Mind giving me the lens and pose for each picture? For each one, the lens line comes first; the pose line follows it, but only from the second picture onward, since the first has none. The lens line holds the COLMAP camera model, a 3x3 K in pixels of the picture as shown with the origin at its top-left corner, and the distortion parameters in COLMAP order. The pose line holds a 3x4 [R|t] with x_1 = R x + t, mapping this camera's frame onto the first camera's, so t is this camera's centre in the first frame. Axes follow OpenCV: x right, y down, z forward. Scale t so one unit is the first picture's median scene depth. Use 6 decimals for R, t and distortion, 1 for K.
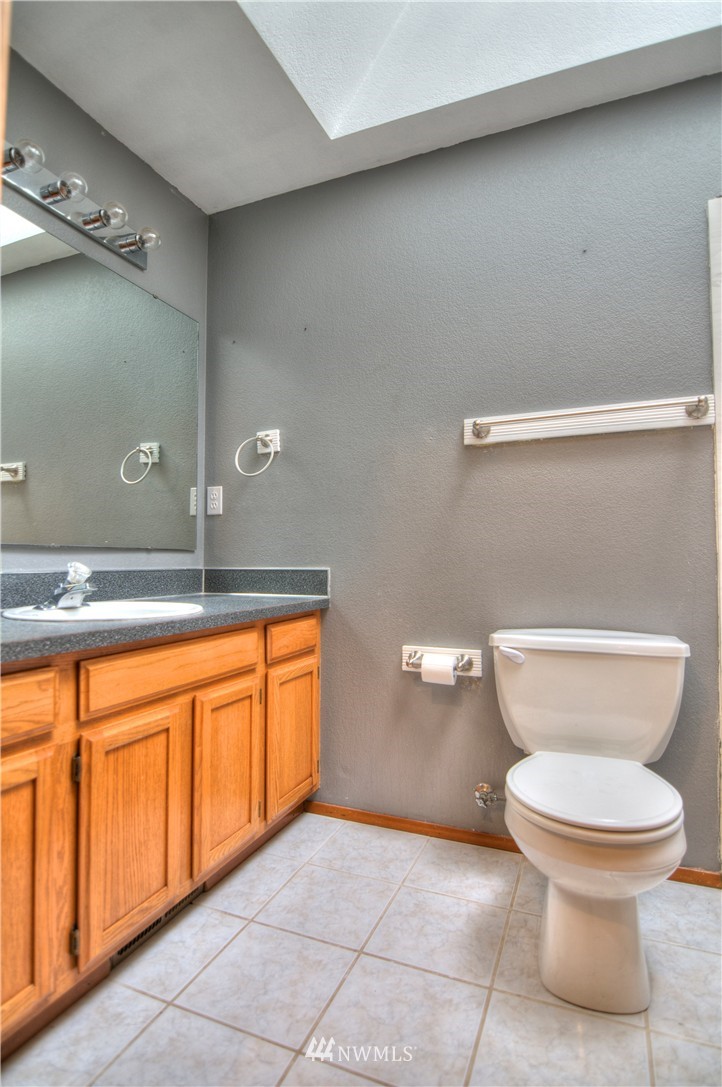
lens RADIAL K [[596.9, 0, 338.1], [0, 596.9, 542.5], [0, 0, 1]] dist [-0.002441, -0.012439]
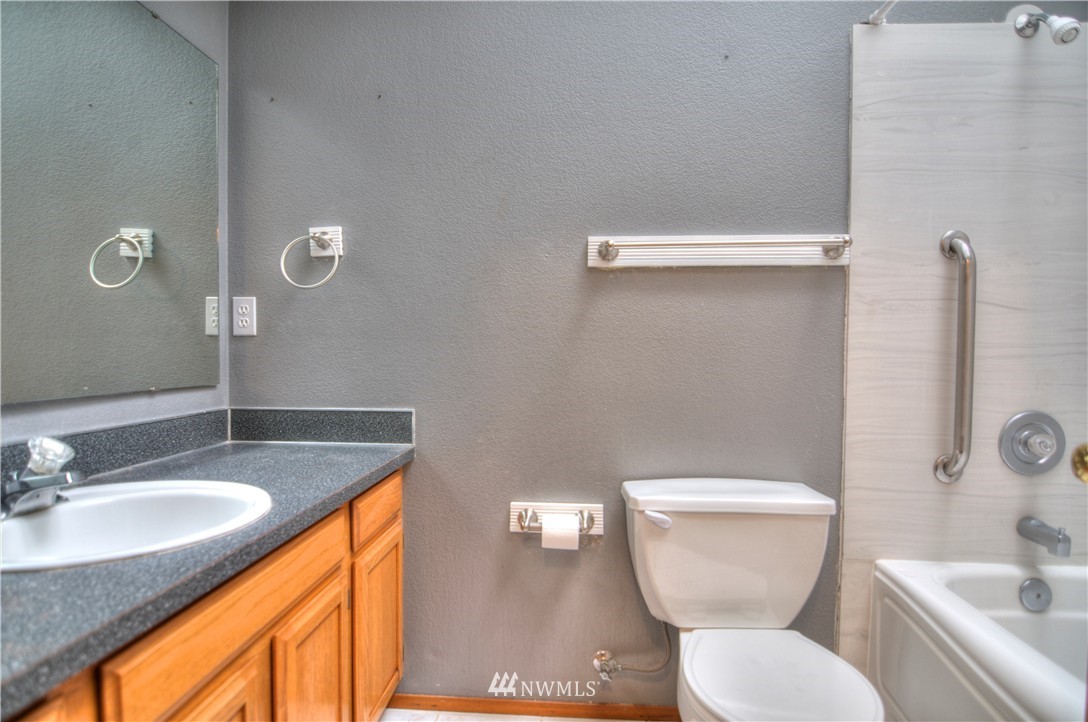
lens RADIAL K [[597.4, 0, 547.0], [0, 597.4, 369.7], [0, 0, 1]] dist [-0.002441, -0.012439]
pose [[0.936021, -0.006754, 0.351881, -0.140295], [-0.017963, 0.997596, 0.066932, -0.071973], [-0.351487, -0.068971, 0.933649, 0.212635]]
